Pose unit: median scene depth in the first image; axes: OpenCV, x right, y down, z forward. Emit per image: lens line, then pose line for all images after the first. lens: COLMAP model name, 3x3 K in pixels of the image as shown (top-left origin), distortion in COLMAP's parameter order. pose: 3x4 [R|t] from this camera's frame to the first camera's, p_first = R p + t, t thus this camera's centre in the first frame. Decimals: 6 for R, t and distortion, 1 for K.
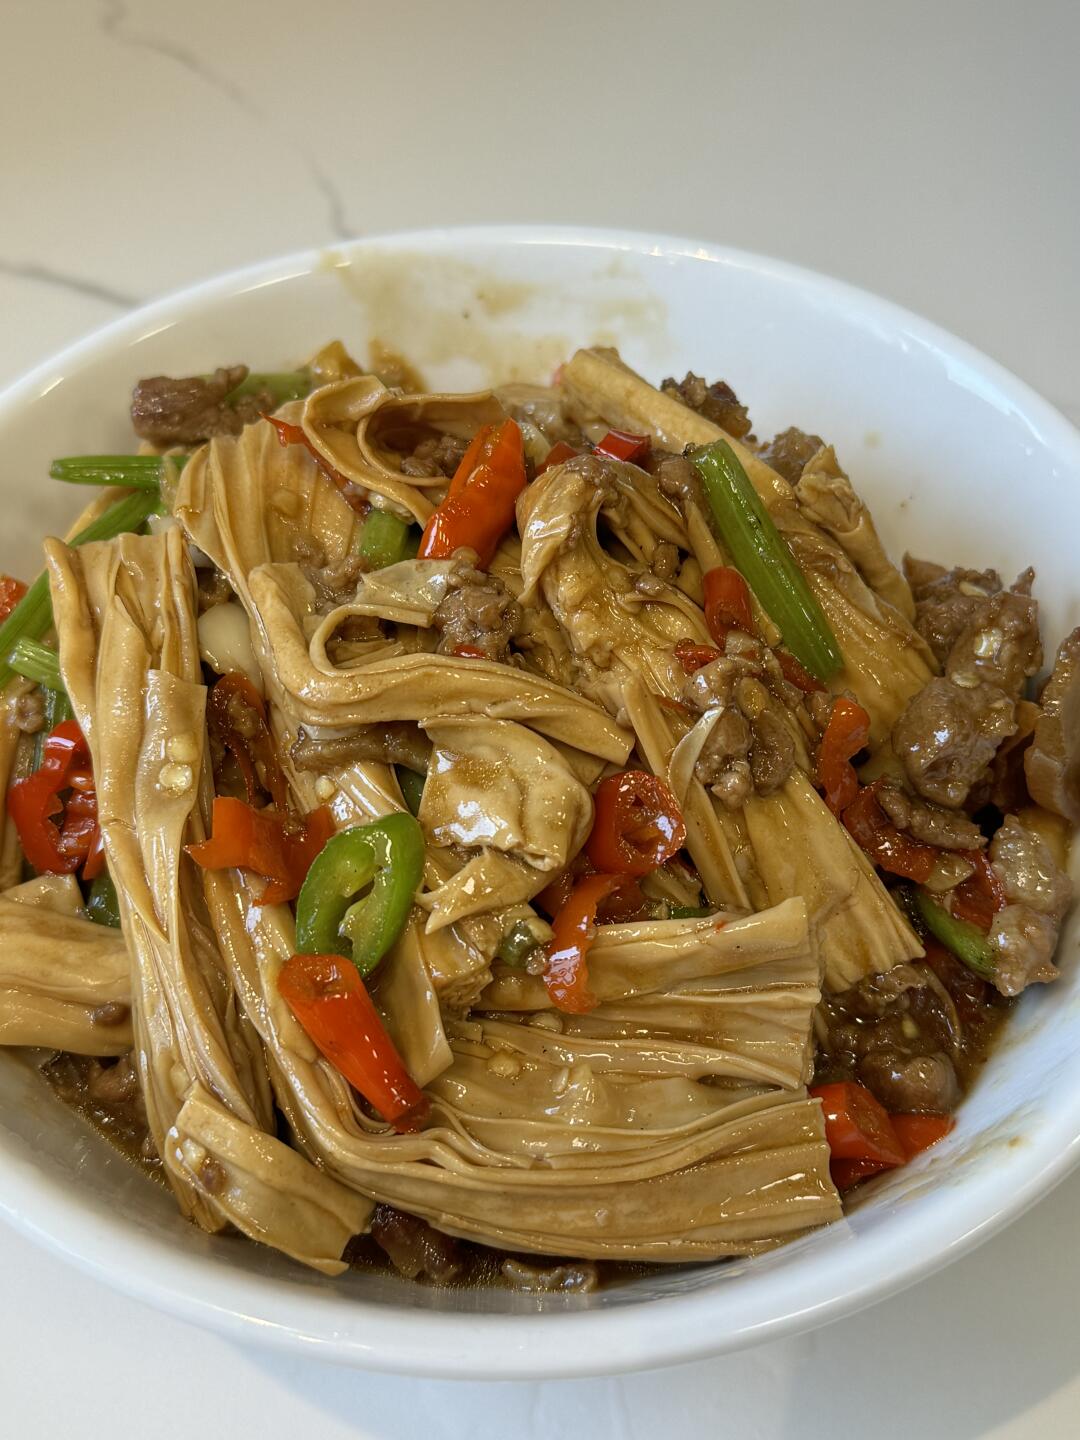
lens RADIAL K [[1984.7, 0, 519.3], [0, 1984.7, 720.2], [0, 0, 1]] dist [0.034361, 0.009780]
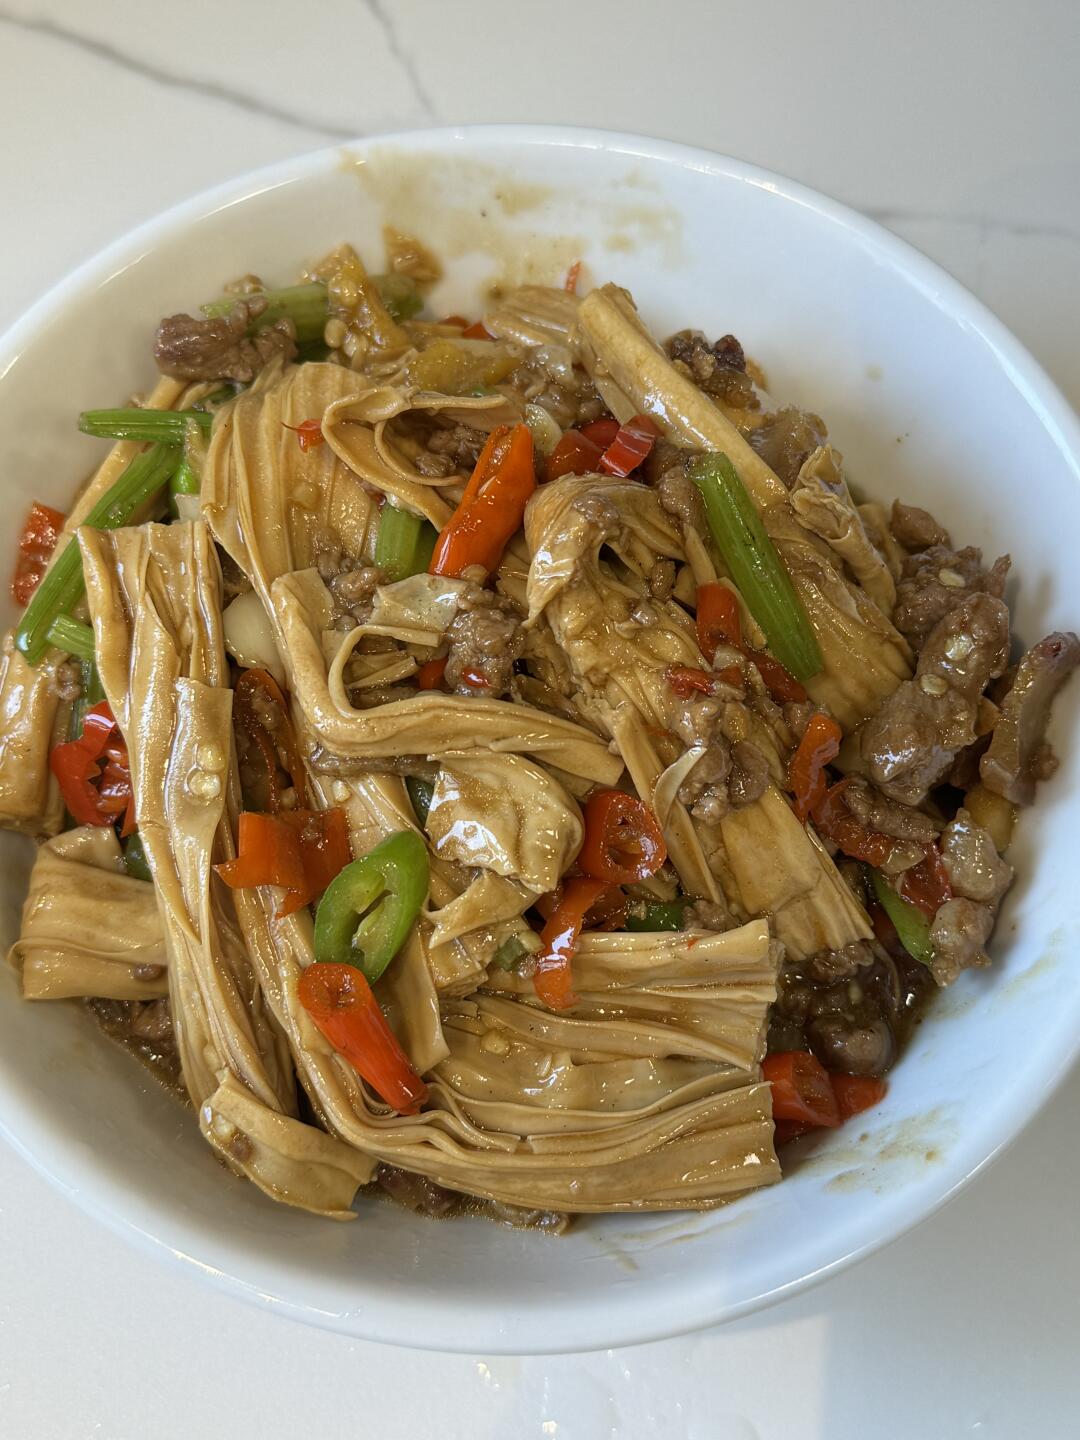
lens RADIAL K [[1971.4, 0, 540.0], [0, 1971.4, 720.0], [0, 0, 1]] dist [0.021743, 0.030950]
pose [[0.999311, 0.034723, 0.013117, -0.003412], [-0.036968, 0.962797, 0.267684, -0.295867], [-0.003335, -0.267984, 0.963418, -0.040775]]
